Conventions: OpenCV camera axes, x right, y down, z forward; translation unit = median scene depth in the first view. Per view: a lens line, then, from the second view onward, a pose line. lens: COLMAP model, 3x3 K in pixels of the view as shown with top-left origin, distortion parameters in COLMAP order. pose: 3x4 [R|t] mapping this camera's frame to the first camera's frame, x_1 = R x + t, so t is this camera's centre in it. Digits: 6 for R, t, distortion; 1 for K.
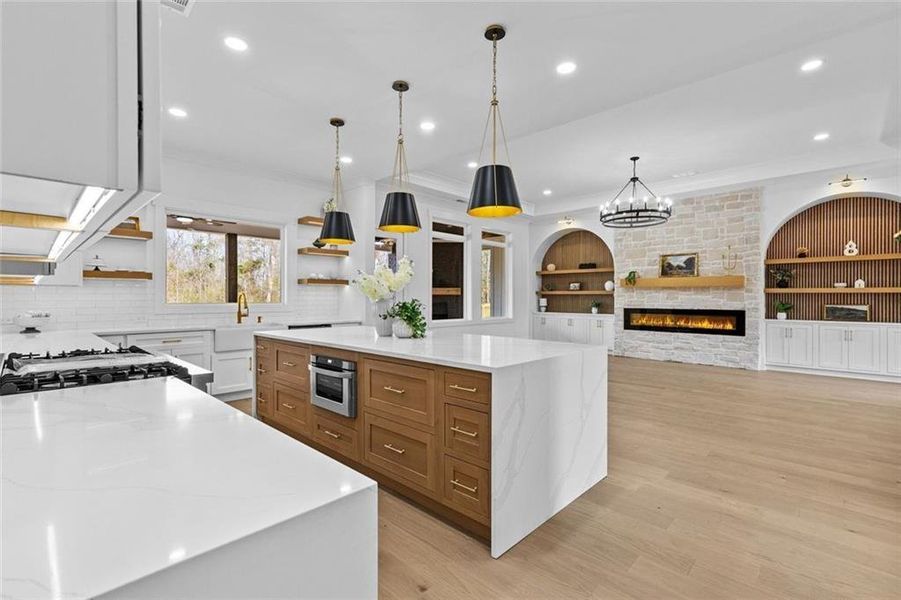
lens RADIAL K [[410.7, 0, 450.1], [0, 410.7, 299.3], [0, 0, 1]] dist [0.003492, -0.000243]
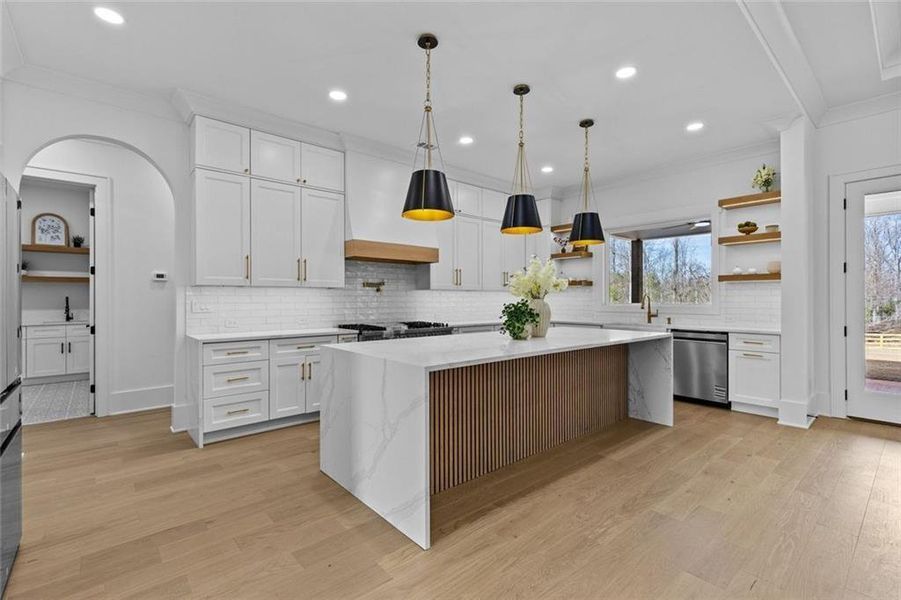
lens RADIAL K [[410.7, 0, 451.4], [0, 410.7, 298.2], [0, 0, 1]] dist [0.003492, -0.000243]
pose [[-0.088085, -0.003048, -0.996108, 0.648221], [-0.000850, 0.999995, -0.002984, -0.001443], [0.996113, 0.000583, -0.088087, 0.660125]]
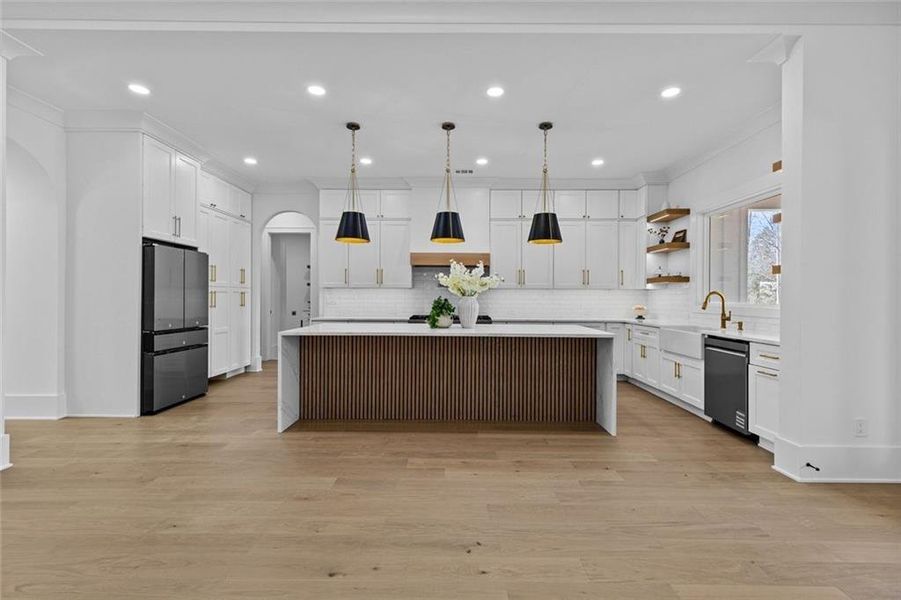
lens RADIAL K [[410.7, 0, 452.0], [0, 410.7, 299.3], [0, 0, 1]] dist [0.003492, -0.000243]
pose [[-0.732032, -0.001649, -0.681269, 0.515572], [-0.006853, 0.999964, 0.004942, 0.000323], [0.681236, 0.008286, -0.732017, 1.384776]]
